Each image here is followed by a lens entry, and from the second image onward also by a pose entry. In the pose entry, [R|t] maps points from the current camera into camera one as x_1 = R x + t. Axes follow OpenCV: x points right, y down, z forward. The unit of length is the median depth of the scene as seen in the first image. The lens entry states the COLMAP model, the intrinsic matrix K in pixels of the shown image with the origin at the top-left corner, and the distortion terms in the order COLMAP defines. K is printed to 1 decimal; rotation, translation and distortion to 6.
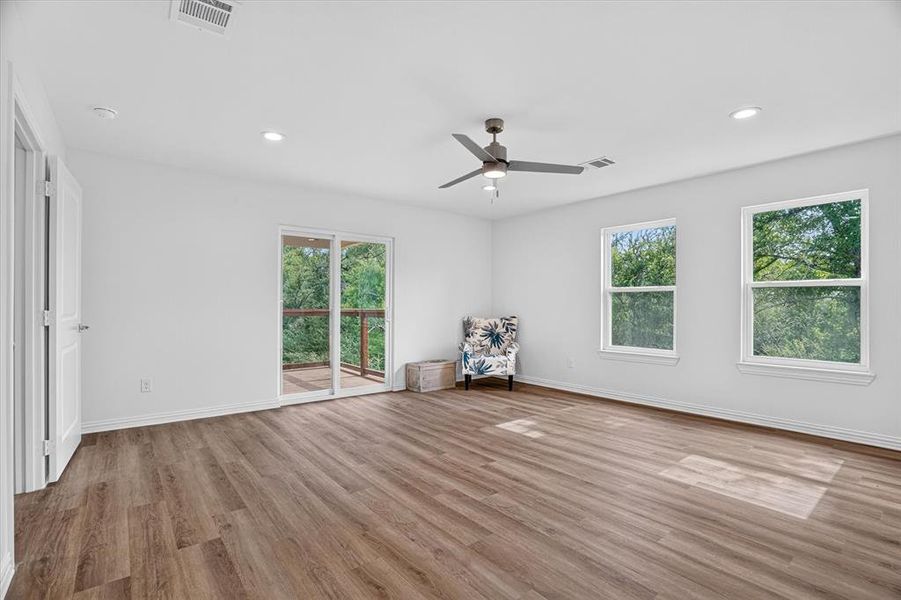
lens RADIAL K [[421.1, 0, 450.8], [0, 421.1, 306.8], [0, 0, 1]] dist [-0.052275, 0.019041]
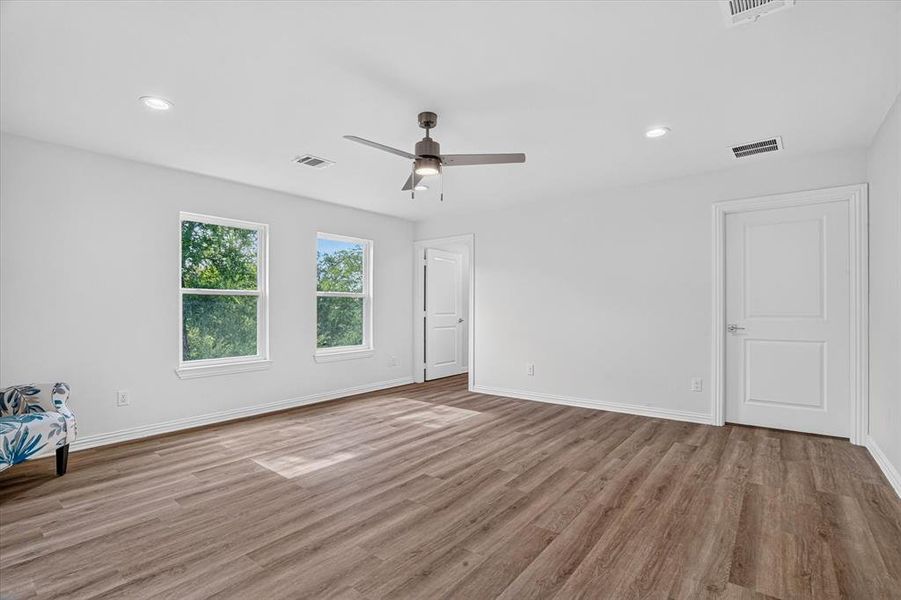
lens RADIAL K [[421.1, 0, 450.8], [0, 421.1, 306.8], [0, 0, 1]] dist [-0.052275, 0.019041]
pose [[-0.221918, 0.008265, 0.975030, -0.861915], [0.007316, 0.999950, -0.006811, -0.003220], [-0.975038, 0.005622, -0.221967, 1.193023]]
